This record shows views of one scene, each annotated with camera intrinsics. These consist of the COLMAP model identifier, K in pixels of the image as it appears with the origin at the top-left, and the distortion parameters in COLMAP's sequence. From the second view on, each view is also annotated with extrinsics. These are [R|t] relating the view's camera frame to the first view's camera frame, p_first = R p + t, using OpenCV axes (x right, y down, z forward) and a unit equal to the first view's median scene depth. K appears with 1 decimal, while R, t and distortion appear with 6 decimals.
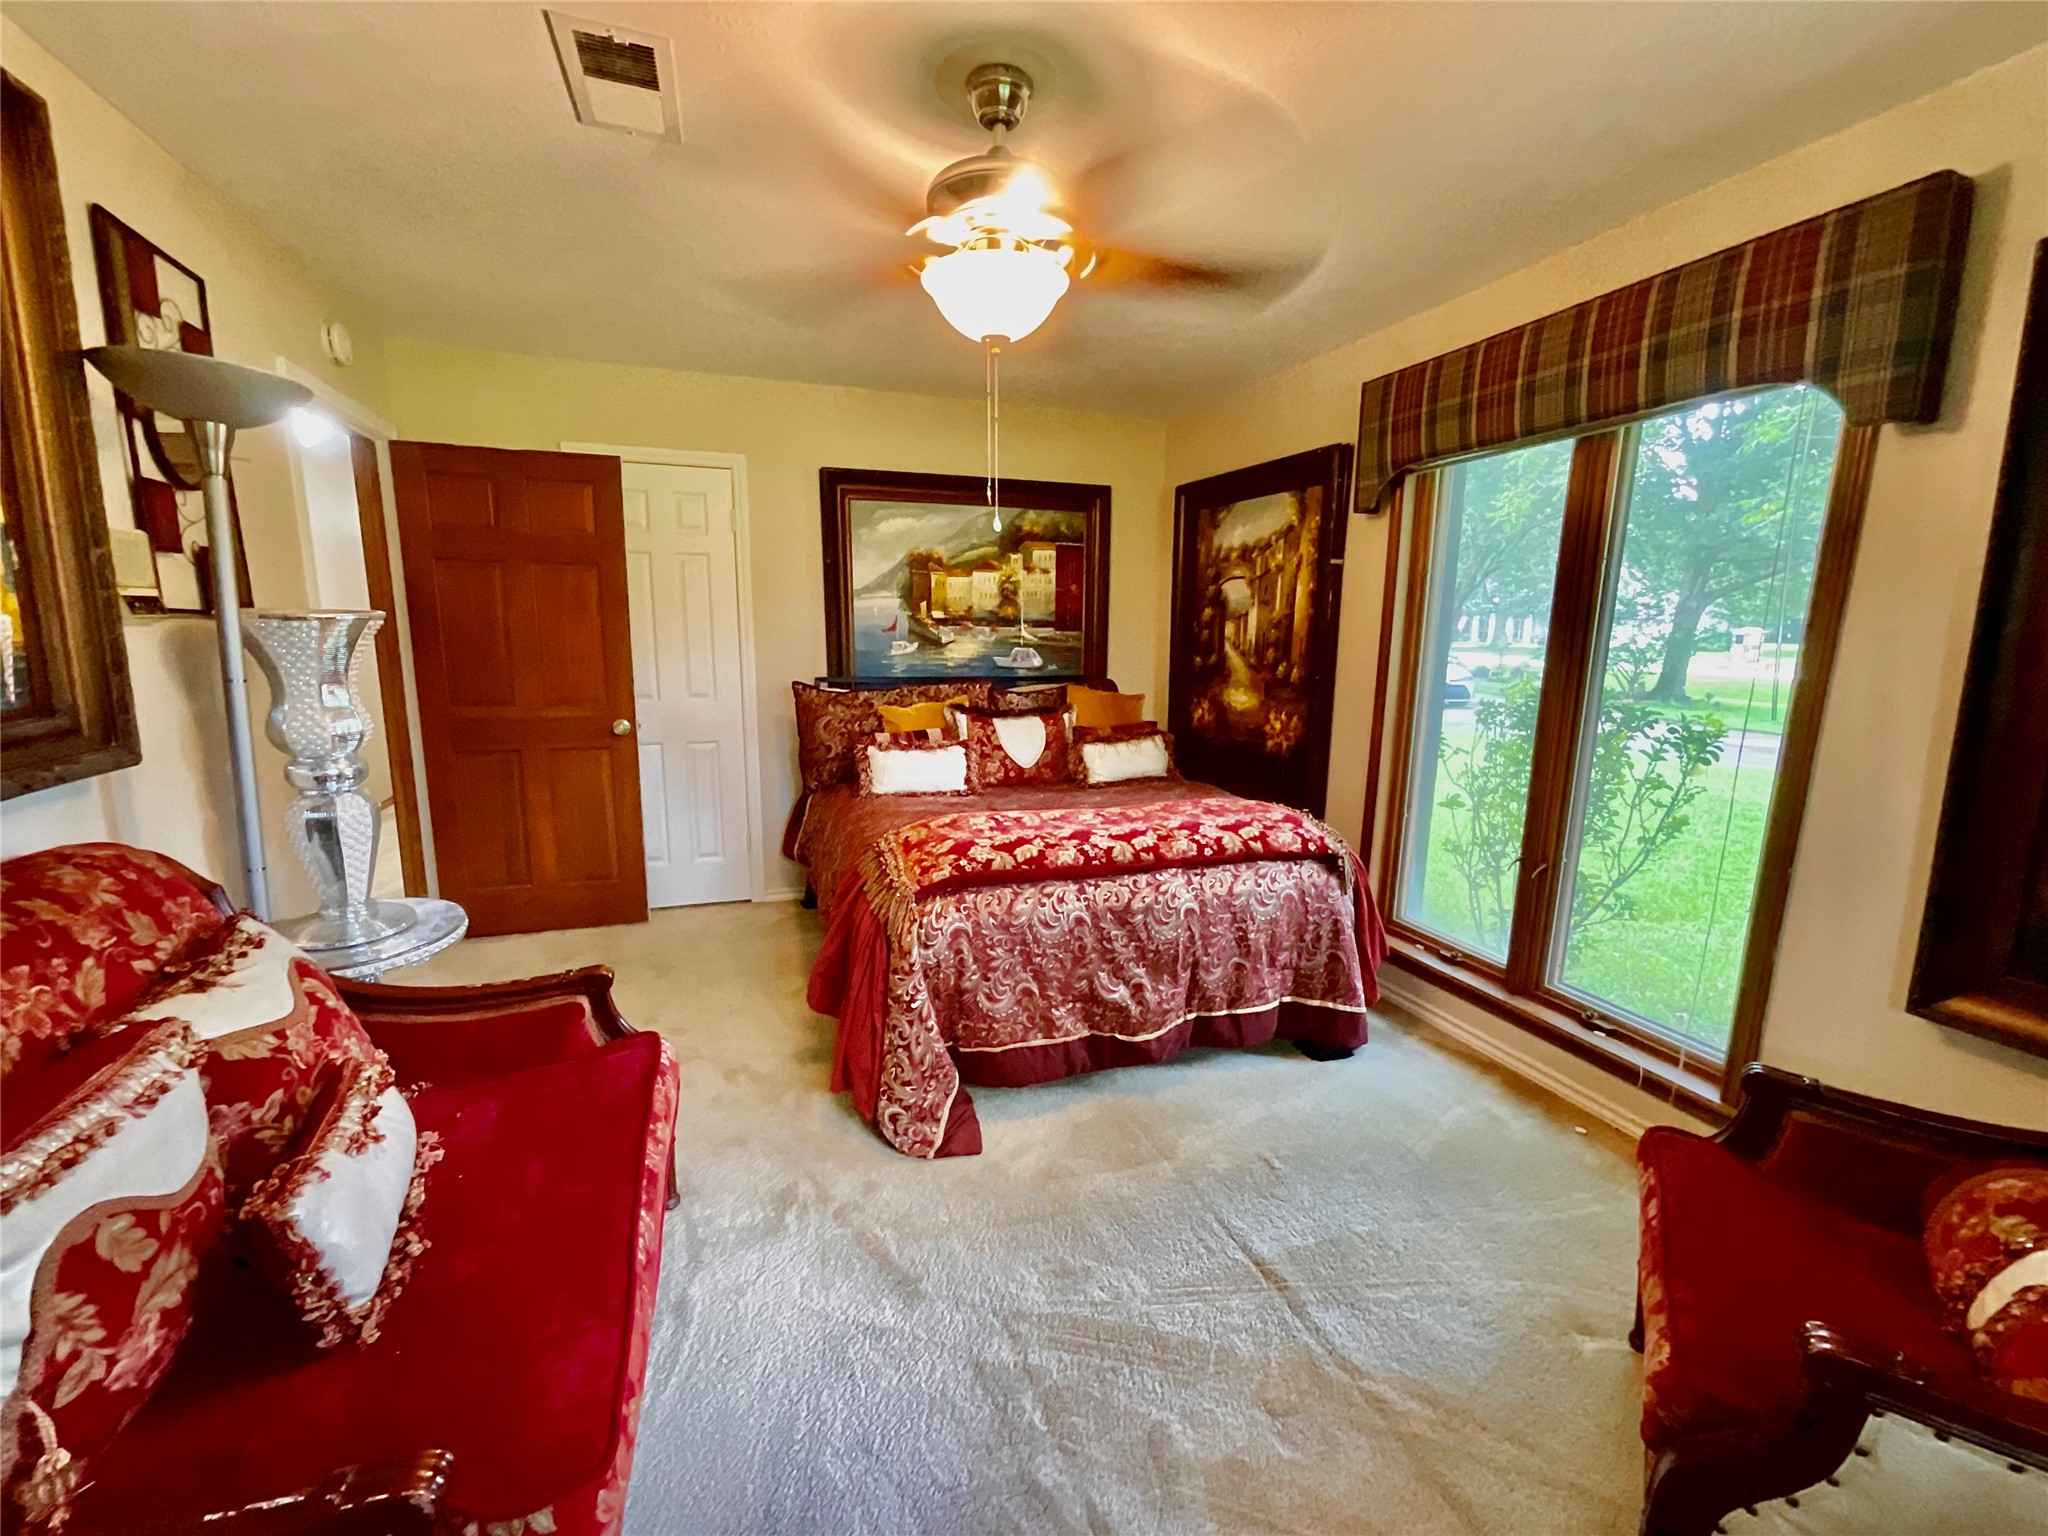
lens RADIAL K [[829.2, 0, 1024.0], [0, 829.2, 768.0], [0, 0, 1]] dist [-0.000679, 0.000364]
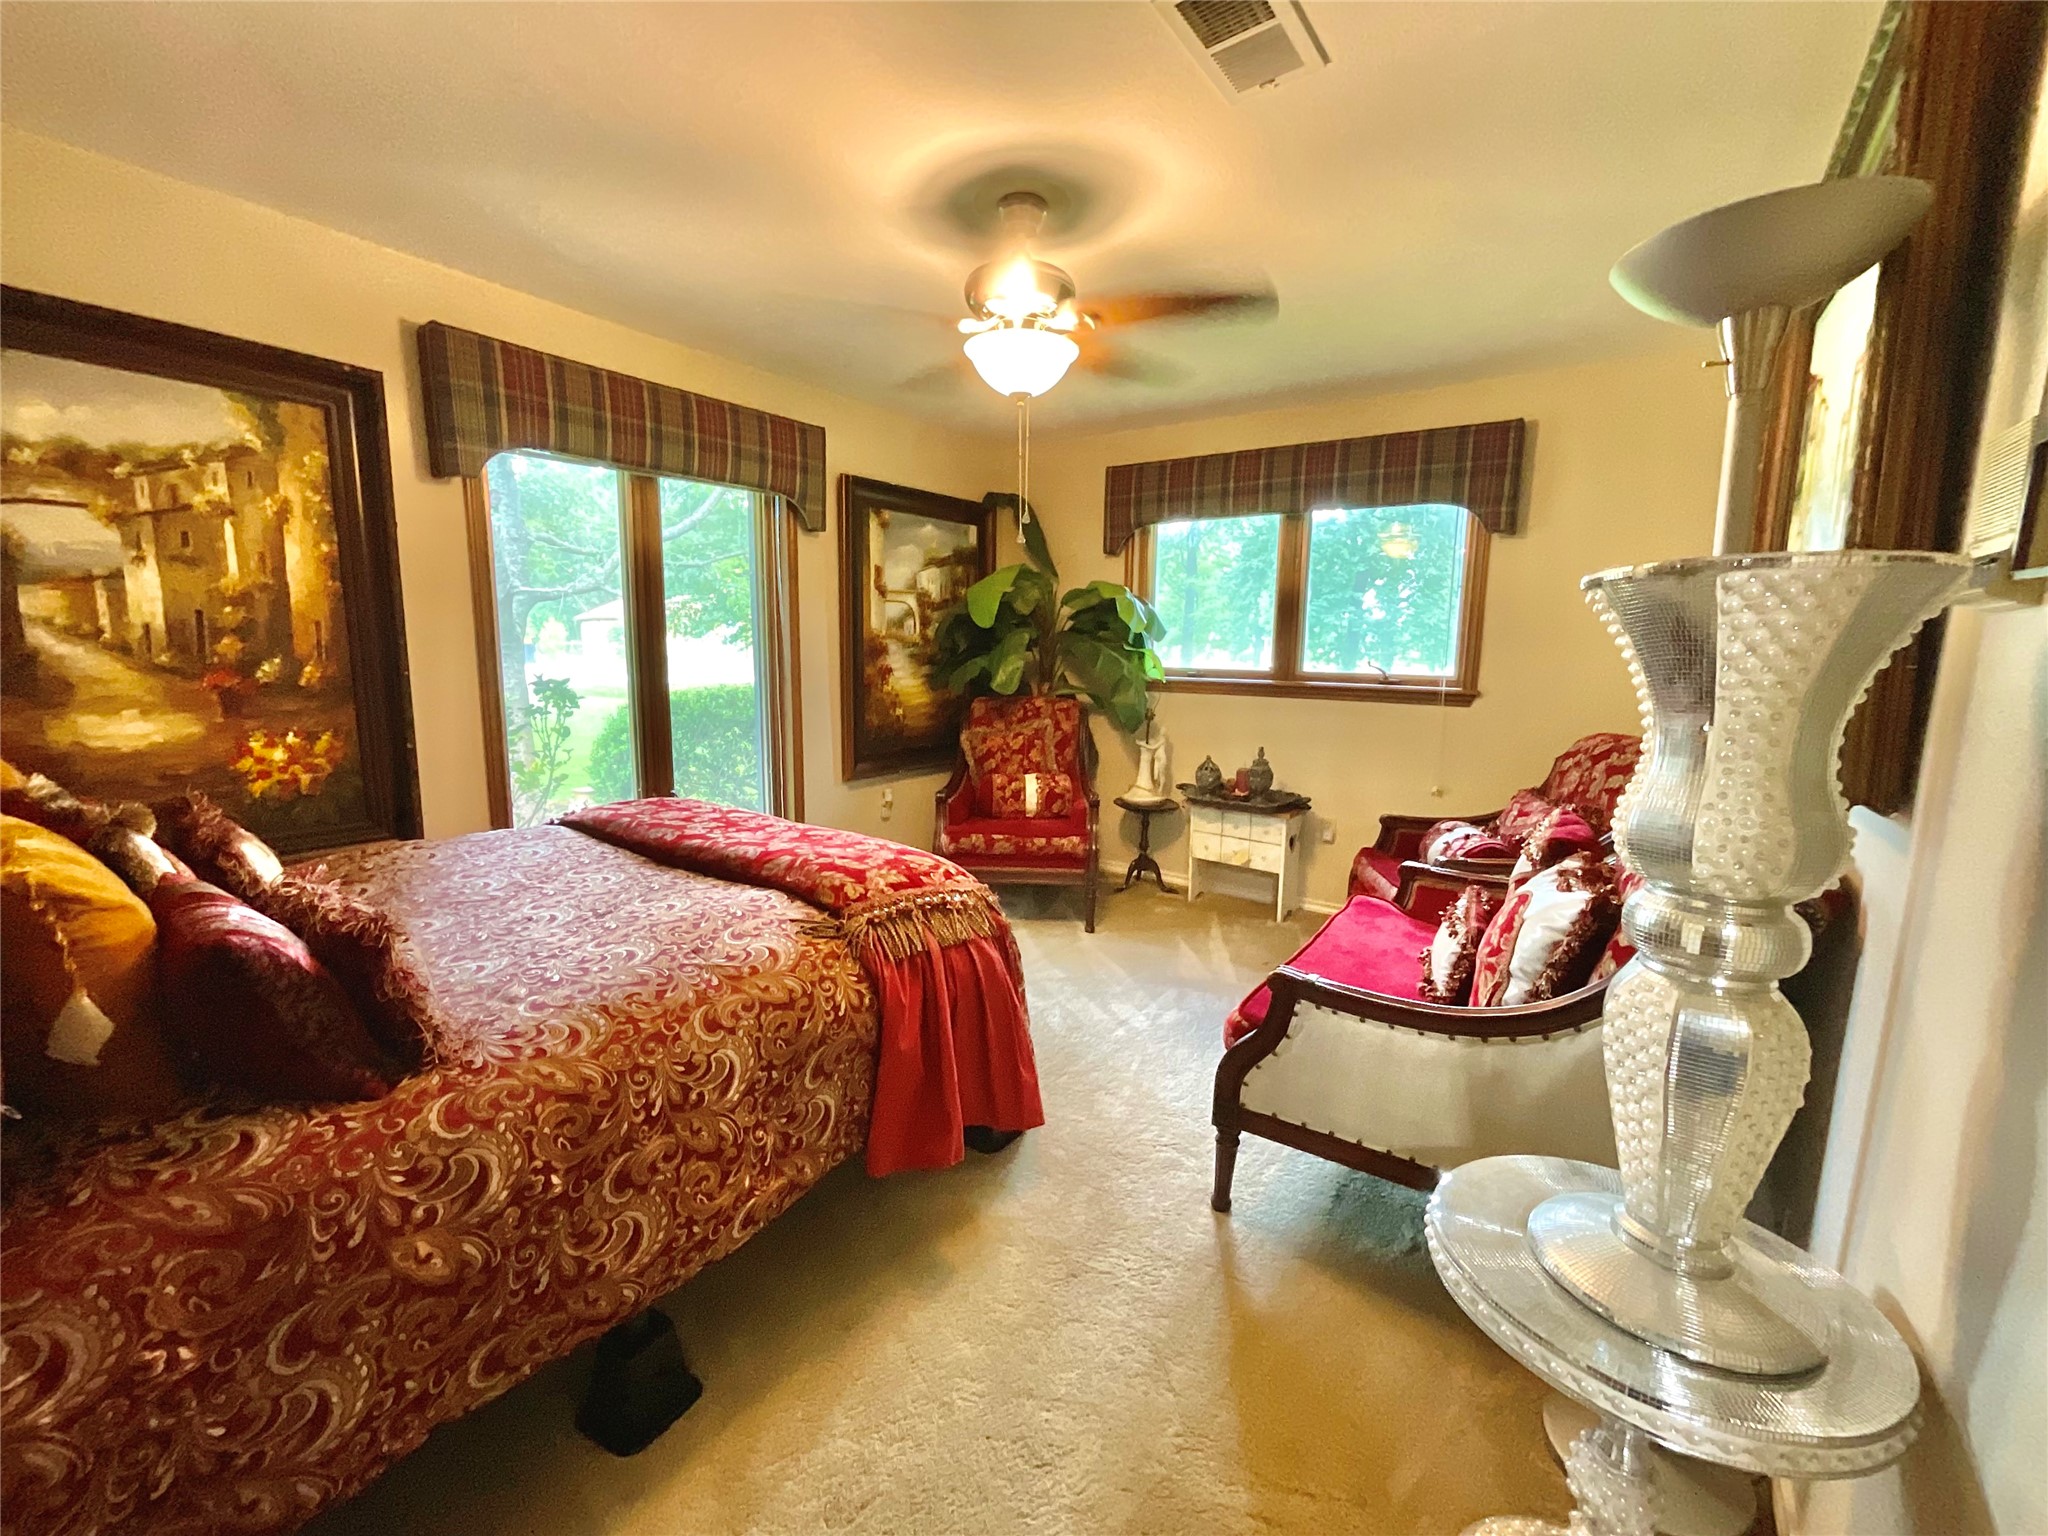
lens RADIAL K [[829.2, 0, 1024.0], [0, 829.2, 768.0], [0, 0, 1]] dist [-0.000679, 0.000364]
pose [[-0.549470, -0.140888, 0.823549, -0.570696], [0.122819, 0.961353, 0.246407, -0.132806], [-0.826437, 0.236541, -0.510931, 0.866720]]
